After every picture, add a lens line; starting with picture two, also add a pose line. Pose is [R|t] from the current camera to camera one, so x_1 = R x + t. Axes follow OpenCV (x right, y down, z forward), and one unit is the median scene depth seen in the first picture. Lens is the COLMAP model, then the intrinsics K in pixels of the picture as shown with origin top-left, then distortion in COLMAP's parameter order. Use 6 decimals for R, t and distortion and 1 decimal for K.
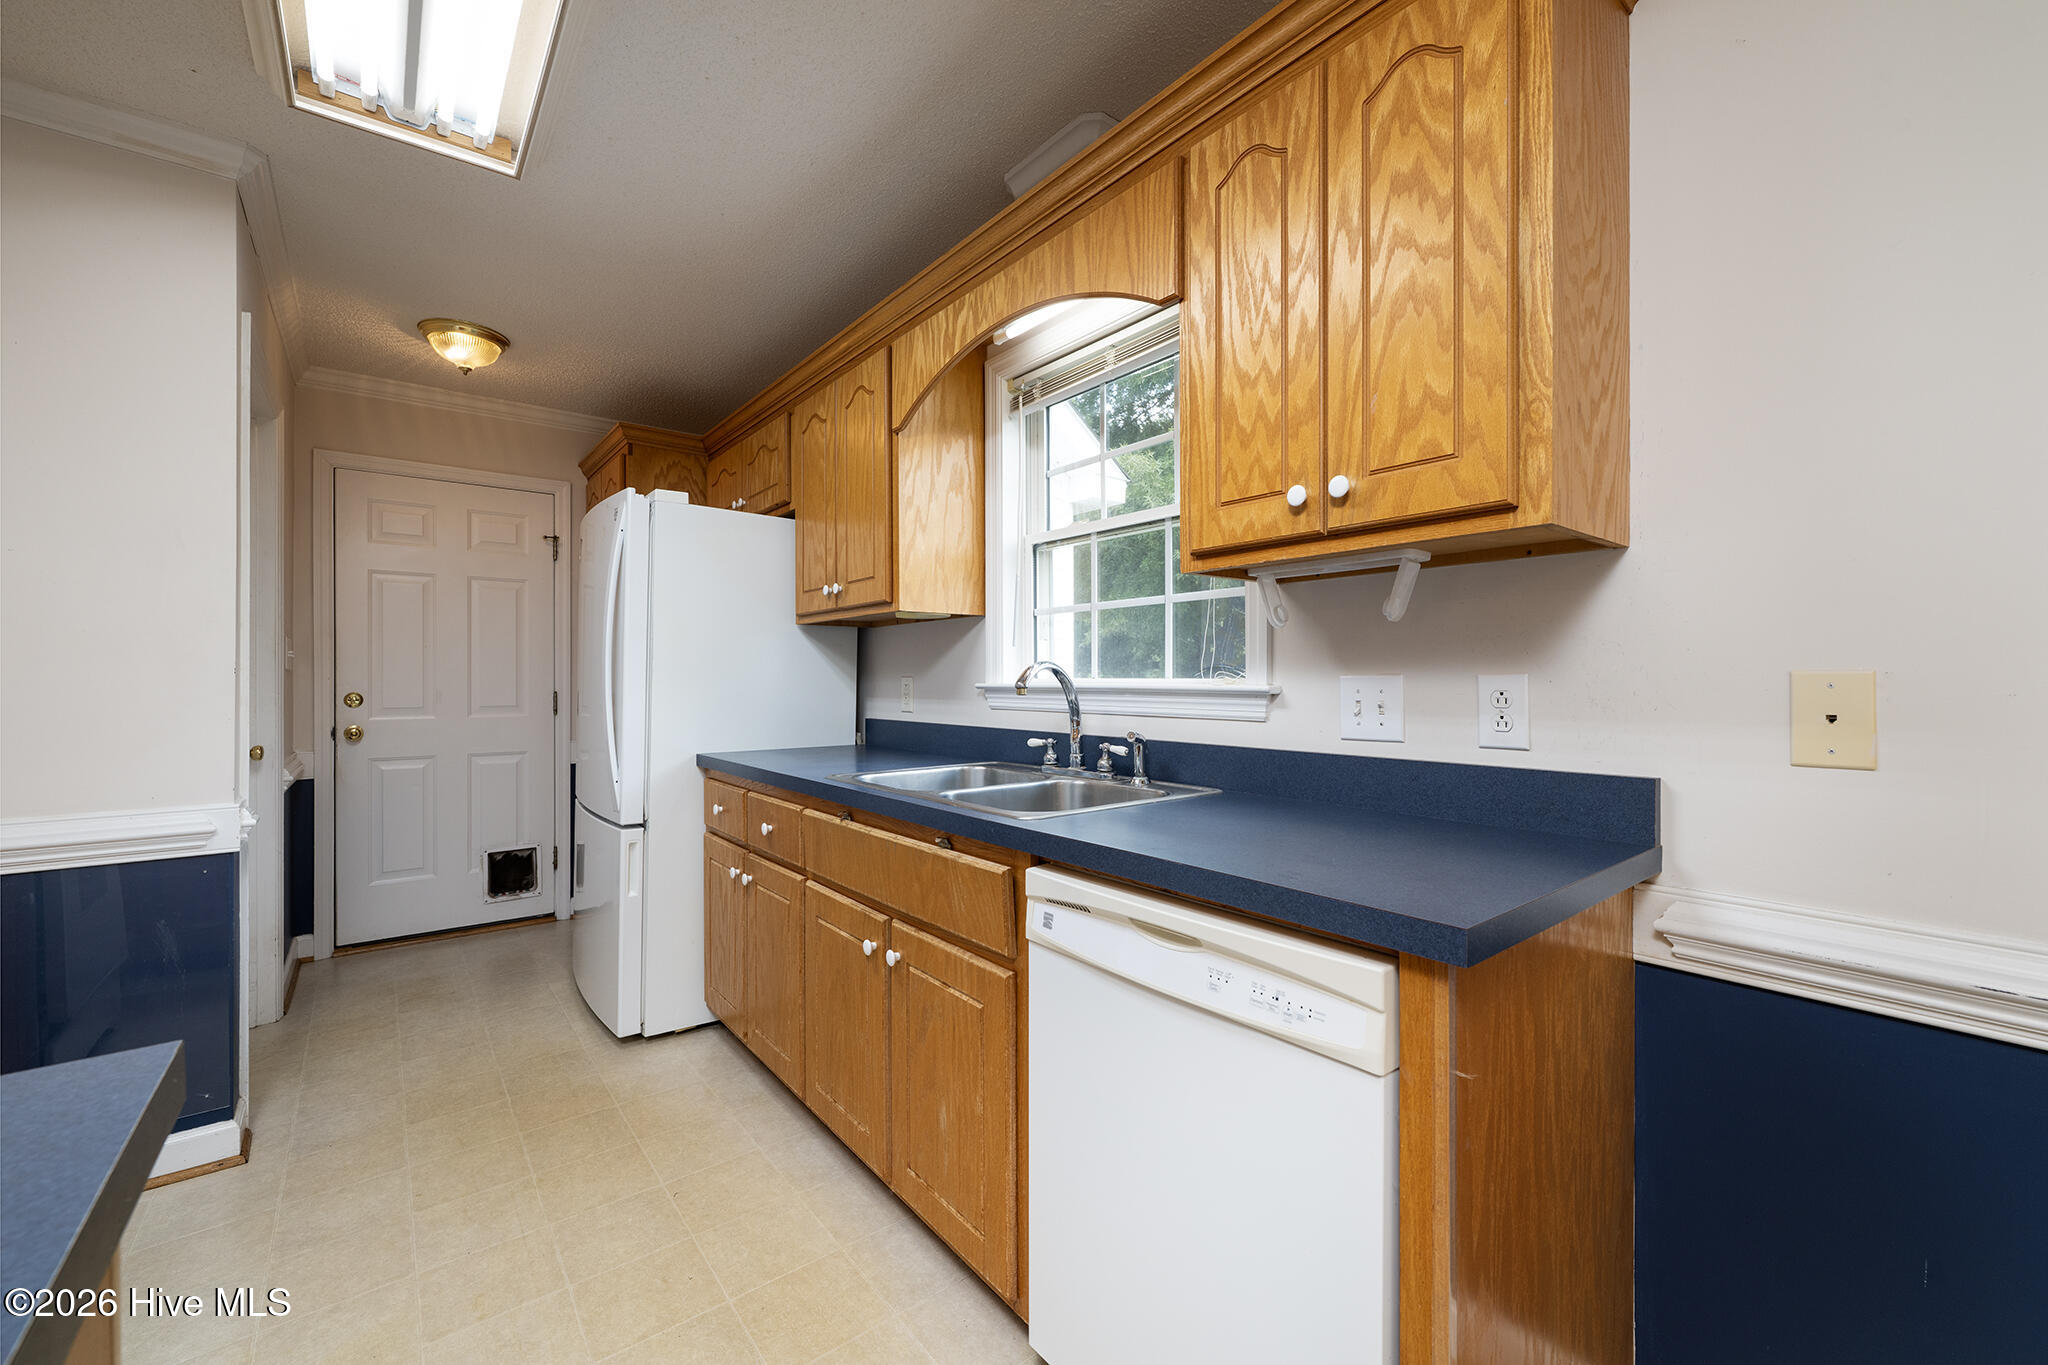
lens RADIAL K [[821.7, 0, 1030.3], [0, 821.7, 684.5], [0, 0, 1]] dist [-0.001698, -0.000228]
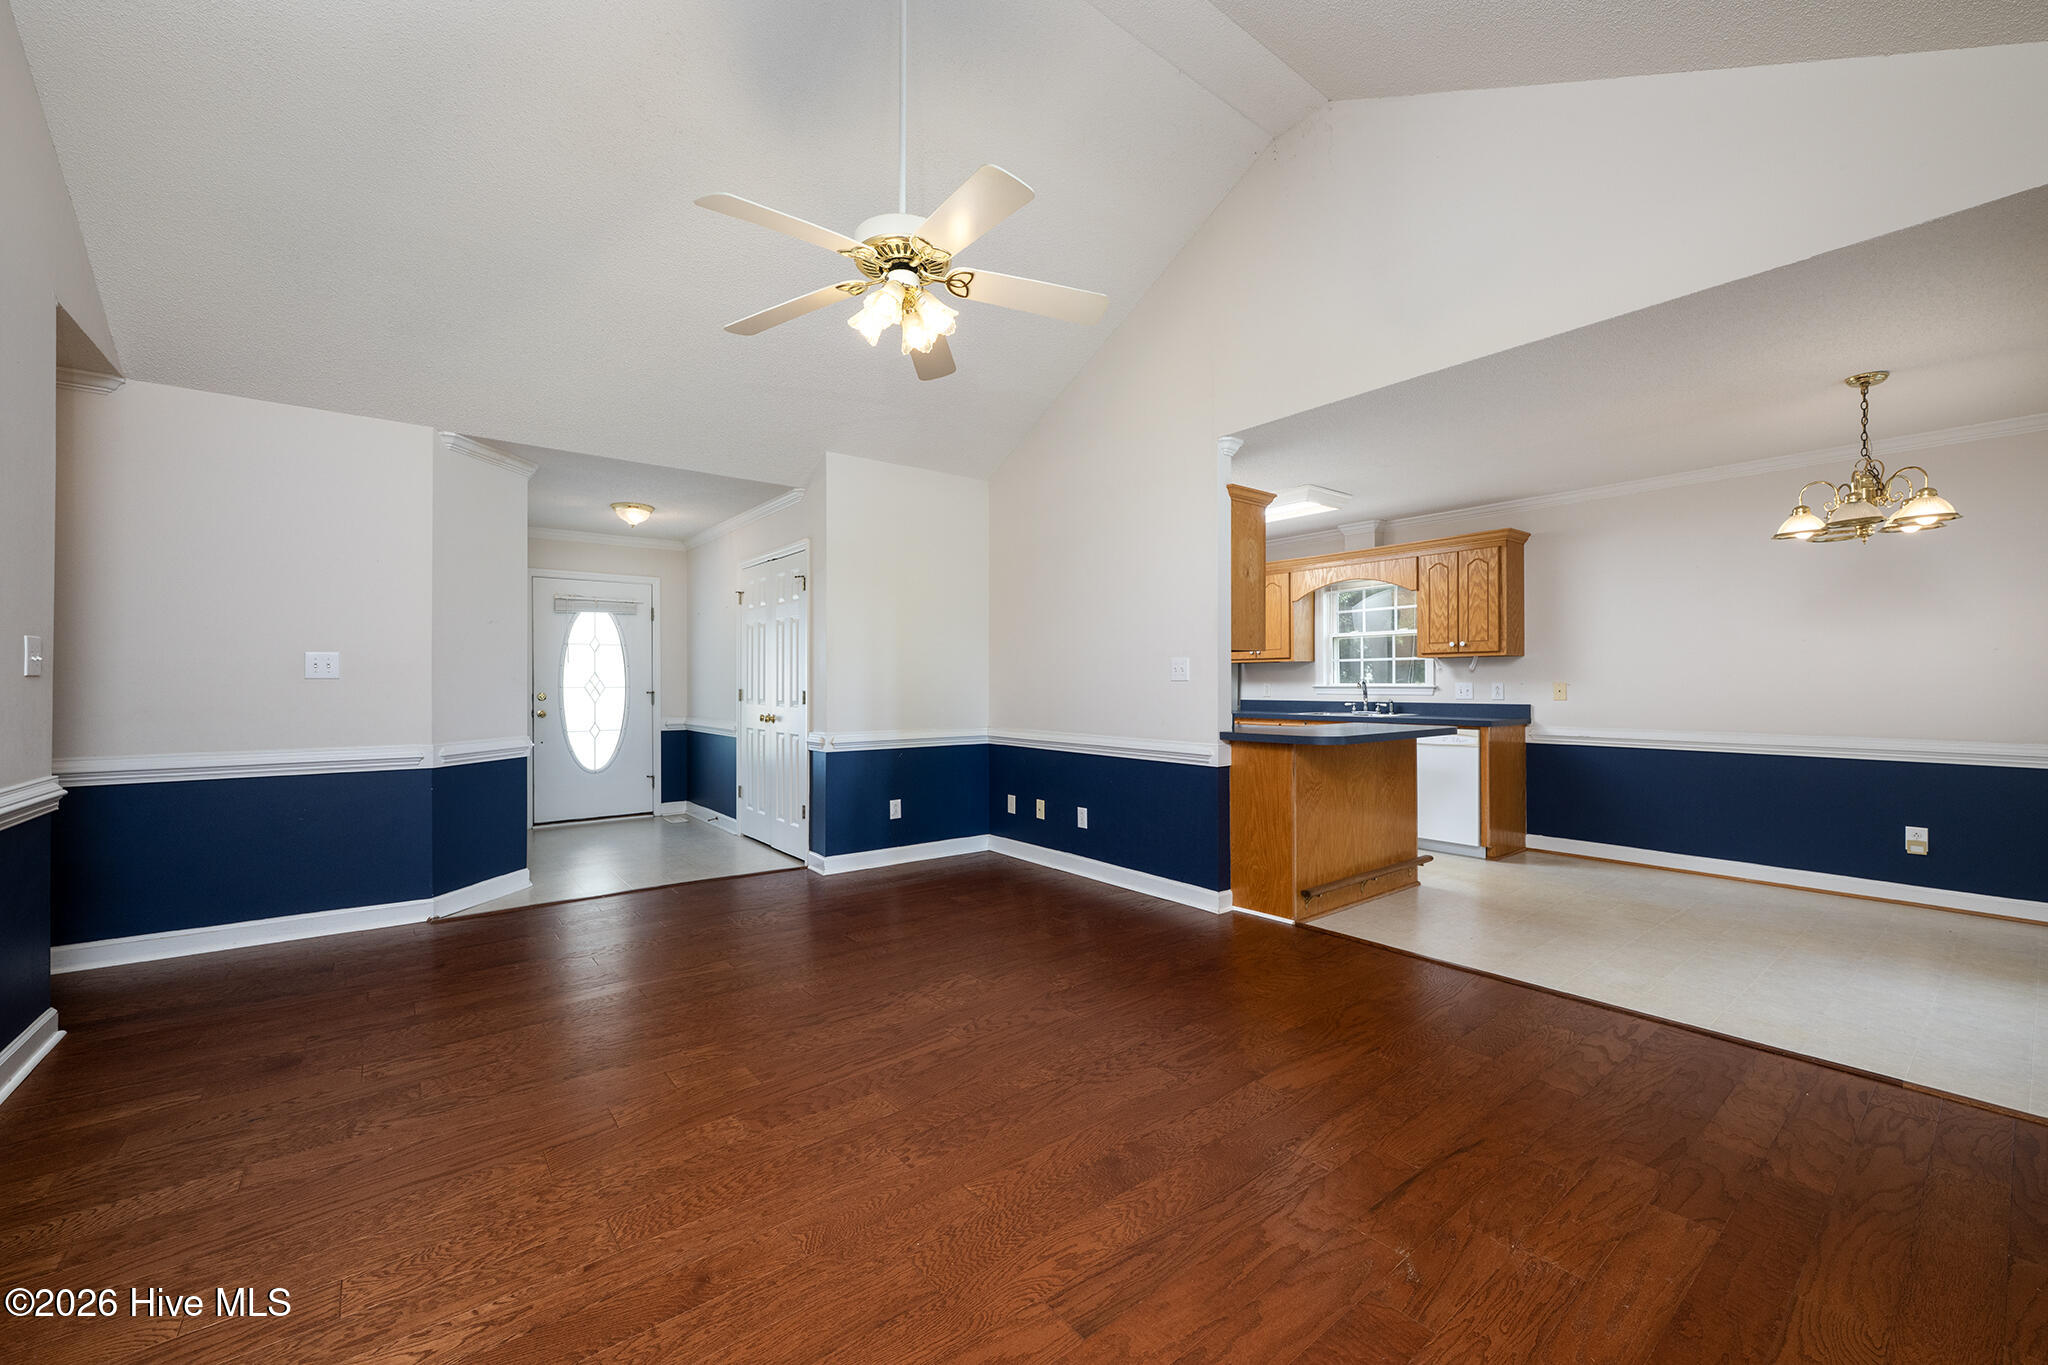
lens RADIAL K [[808.3, 0, 1021.6], [0, 808.3, 684.4], [0, 0, 1]] dist [-0.000422, -0.000025]
pose [[0.999940, -0.002652, -0.010635, -1.110369], [0.002614, 0.999990, -0.003629, 0.002779], [0.010645, 0.003601, 0.999937, -1.934917]]
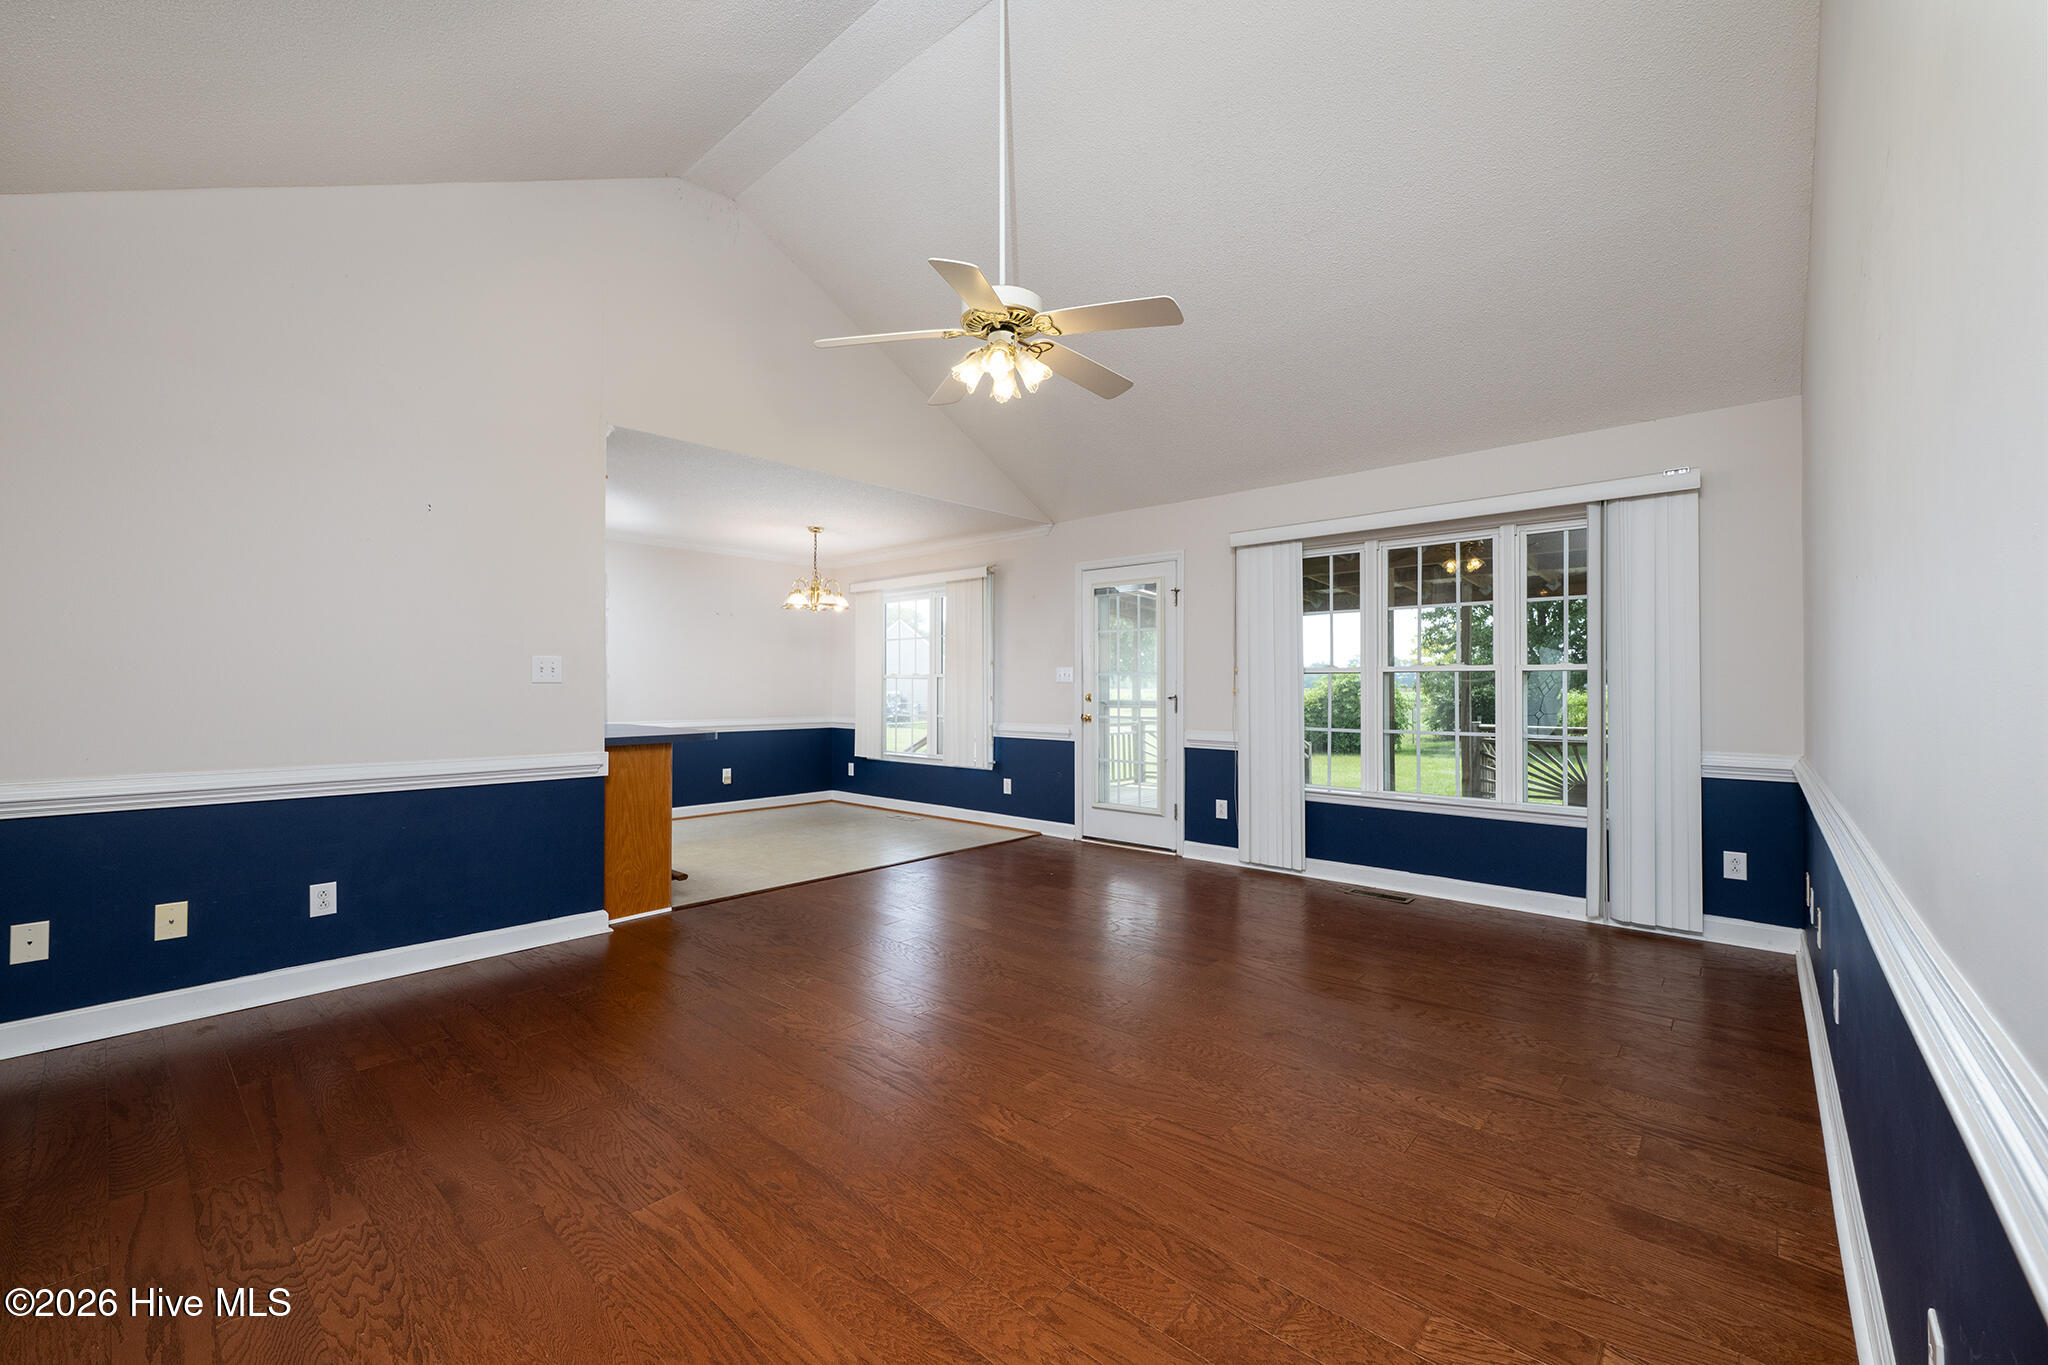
lens RADIAL K [[816.3, 0, 1017.5], [0, 816.3, 686.4], [0, 0, 1]] dist [0.000096, 0.000034]
pose [[-0.163843, 0.000453, 0.986486, -2.486597], [0.002187, 0.999998, -0.000096, -0.000211], [-0.986484, 0.002141, -0.163843, -0.707738]]
